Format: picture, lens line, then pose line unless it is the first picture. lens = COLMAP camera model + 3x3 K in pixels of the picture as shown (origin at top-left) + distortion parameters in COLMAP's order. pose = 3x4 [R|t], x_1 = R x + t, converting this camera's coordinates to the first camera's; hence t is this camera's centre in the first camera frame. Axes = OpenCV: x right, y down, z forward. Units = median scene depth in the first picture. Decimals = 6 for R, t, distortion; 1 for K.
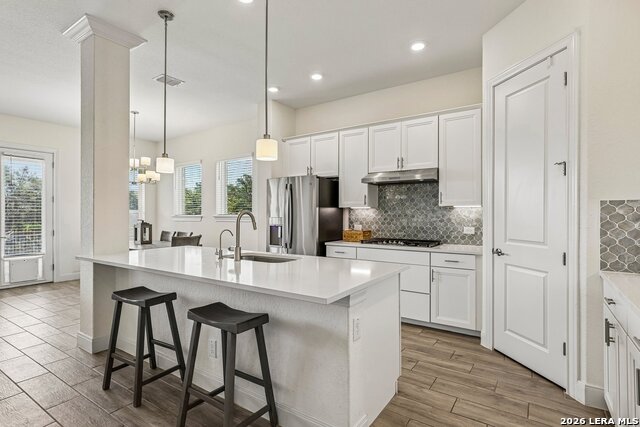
lens RADIAL K [[325.0, 0, 322.0], [0, 325.0, 214.2], [0, 0, 1]] dist [0.001361, 0.001856]
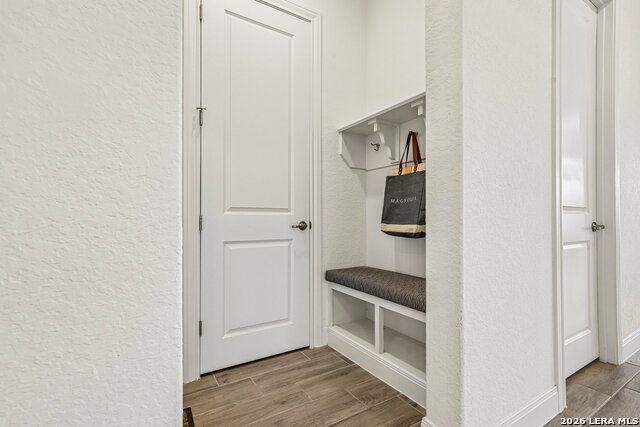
lens RADIAL K [[298.5, 0, 321.9], [0, 298.5, 216.0], [0, 0, 1]] dist [-0.001974, 0.000488]
pose [[-0.329553, 0.001446, 0.944136, -0.106167], [0.002117, 0.999997, -0.000792, 0.069500], [-0.944135, 0.001738, -0.329555, 0.772599]]
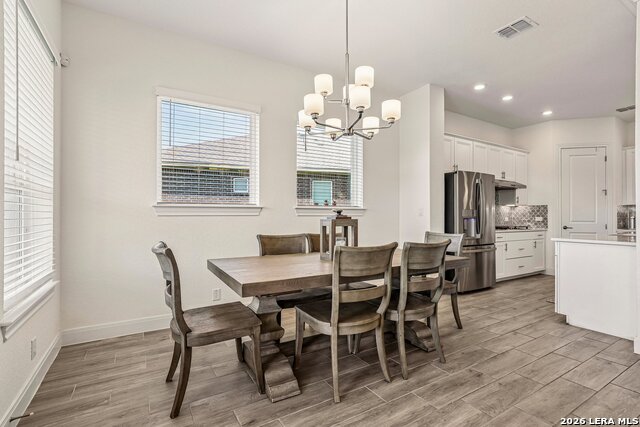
lens RADIAL K [[298.5, 0, 321.9], [0, 298.5, 216.0], [0, 0, 1]] dist [-0.001974, 0.000488]
pose [[0.422652, 0.003532, 0.906285, -1.452053], [-0.004082, 0.999990, -0.001994, 0.039613], [-0.906283, -0.002857, 0.422662, 1.240186]]
